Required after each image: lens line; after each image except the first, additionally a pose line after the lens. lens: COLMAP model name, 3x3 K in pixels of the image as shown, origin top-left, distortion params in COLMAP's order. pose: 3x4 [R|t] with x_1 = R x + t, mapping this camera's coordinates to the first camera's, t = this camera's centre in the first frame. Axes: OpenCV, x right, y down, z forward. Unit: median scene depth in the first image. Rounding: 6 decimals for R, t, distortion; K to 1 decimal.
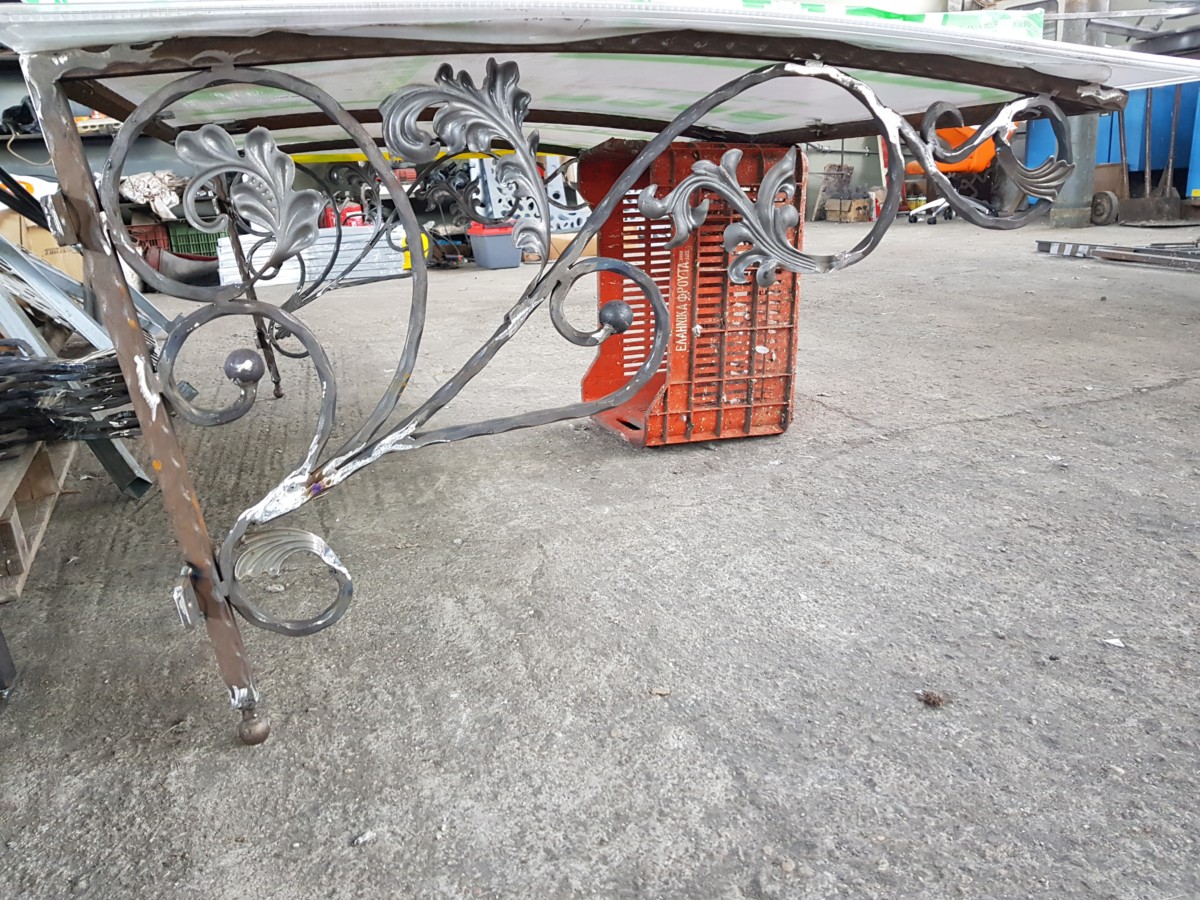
lens RADIAL K [[971.7, 0, 602.5], [0, 971.7, 447.5], [0, 0, 1]] dist [-0.010370, 0.003285]
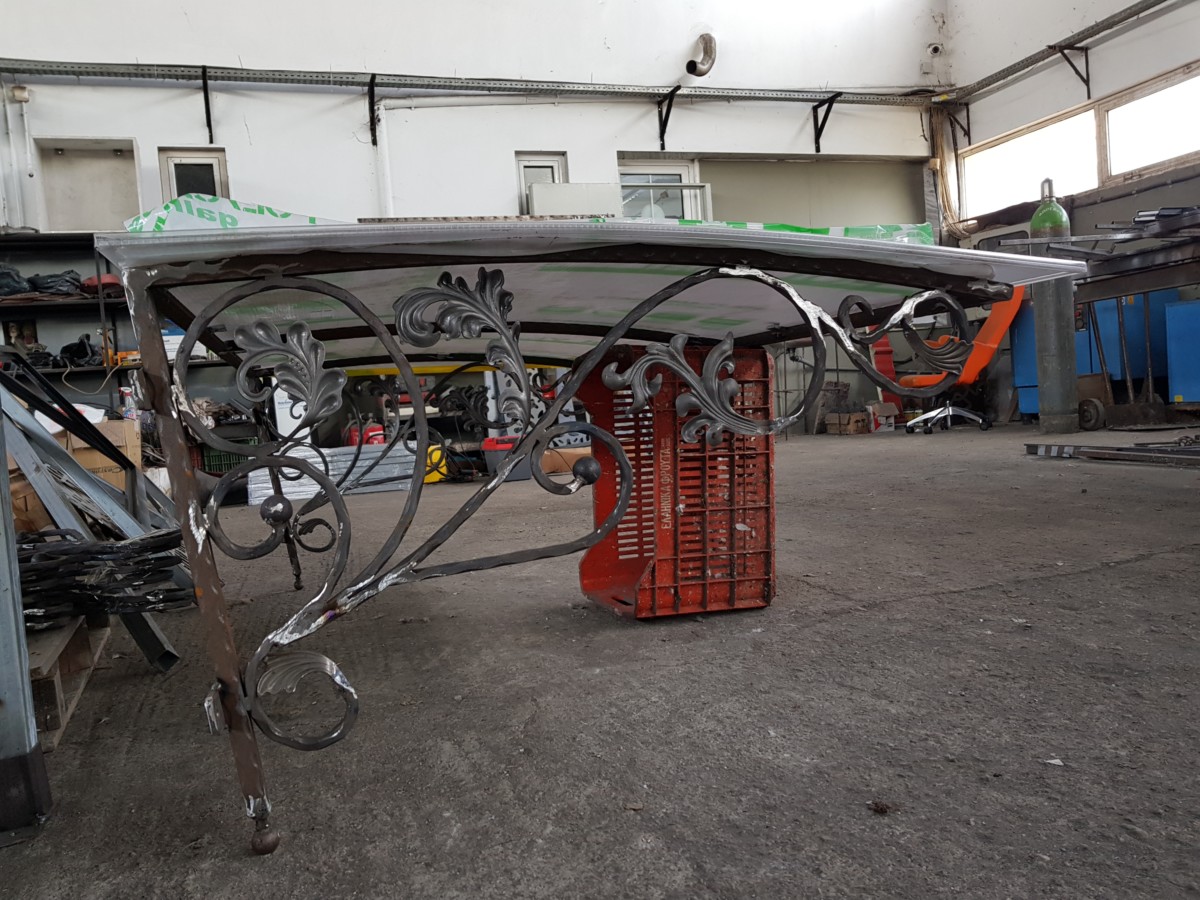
lens RADIAL K [[971.7, 0, 598.0], [0, 971.7, 451.0], [0, 0, 1]] dist [-0.010370, 0.003285]
pose [[0.999568, -0.020745, -0.020834, 0.047468], [0.015612, 0.974975, -0.221765, 0.096060], [0.024913, 0.221344, 0.974877, -0.150449]]
